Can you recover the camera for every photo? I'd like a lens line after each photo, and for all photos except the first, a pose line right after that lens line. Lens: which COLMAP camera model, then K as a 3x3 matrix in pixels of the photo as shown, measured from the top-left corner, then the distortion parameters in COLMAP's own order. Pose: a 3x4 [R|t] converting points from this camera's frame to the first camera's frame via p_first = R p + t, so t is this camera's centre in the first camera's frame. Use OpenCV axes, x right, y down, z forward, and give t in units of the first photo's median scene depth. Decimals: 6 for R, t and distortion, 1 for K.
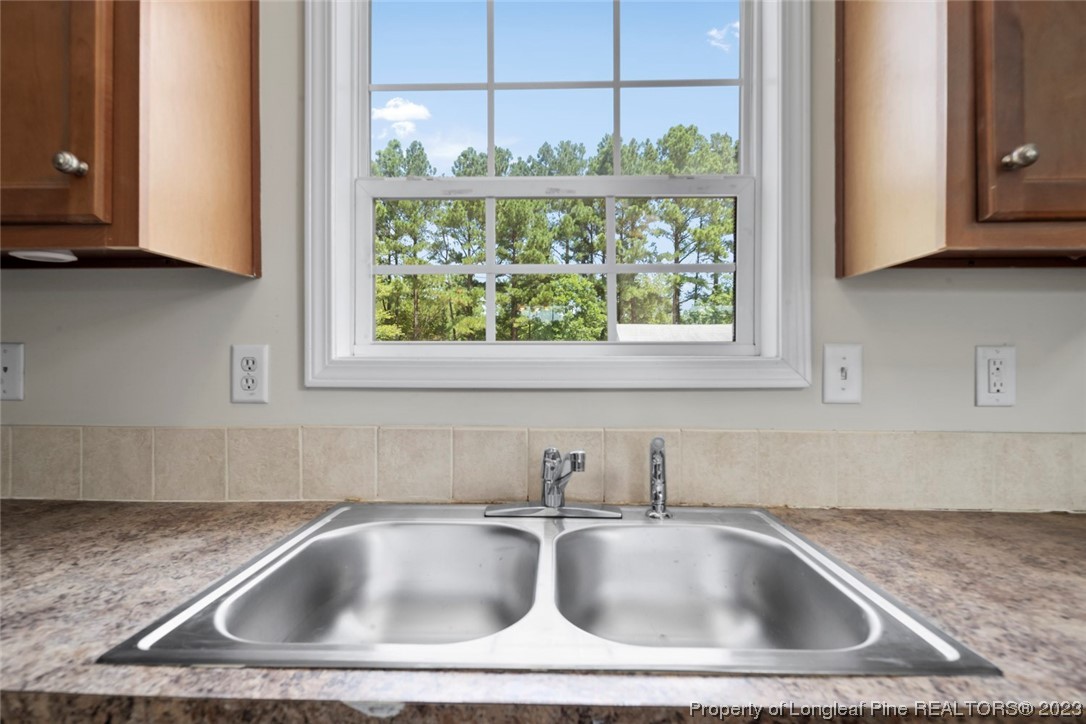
lens RADIAL K [[526.7, 0, 542.9], [0, 526.7, 351.1], [0, 0, 1]] dist [-0.001615, -0.000392]
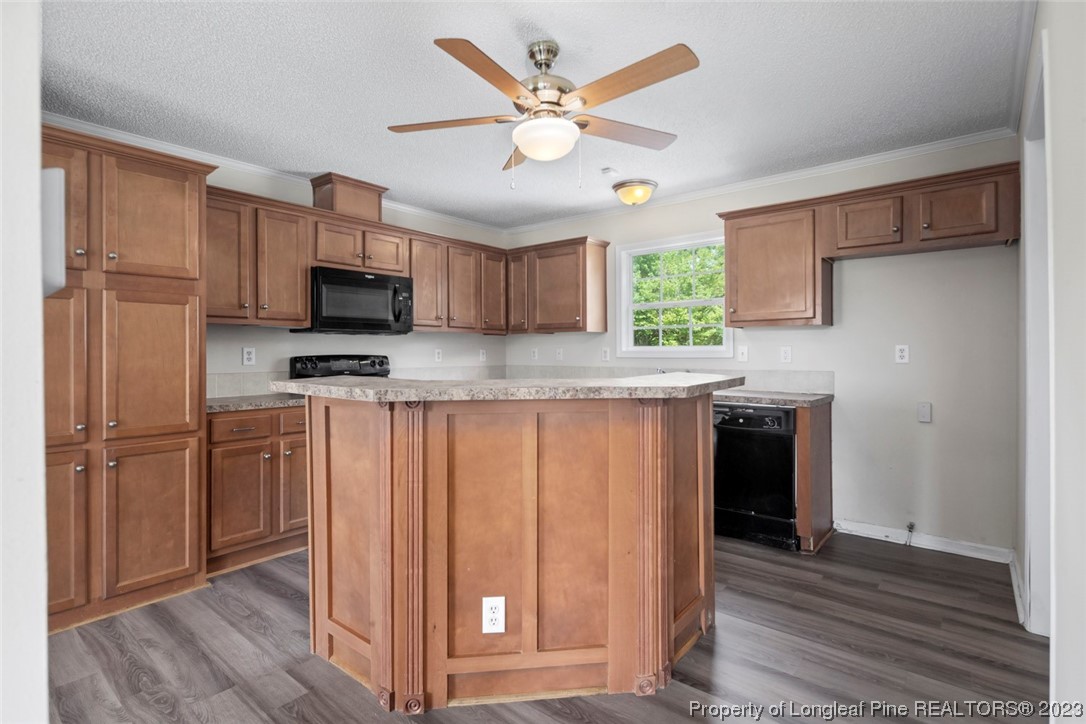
lens RADIAL K [[526.7, 0, 542.9], [0, 526.7, 351.1], [0, 0, 1]] dist [-0.001615, -0.000392]
pose [[0.793799, -0.002543, -0.608175, 2.014343], [0.009196, 0.999927, 0.007822, -0.030184], [0.608110, -0.011801, 0.793765, -3.316752]]
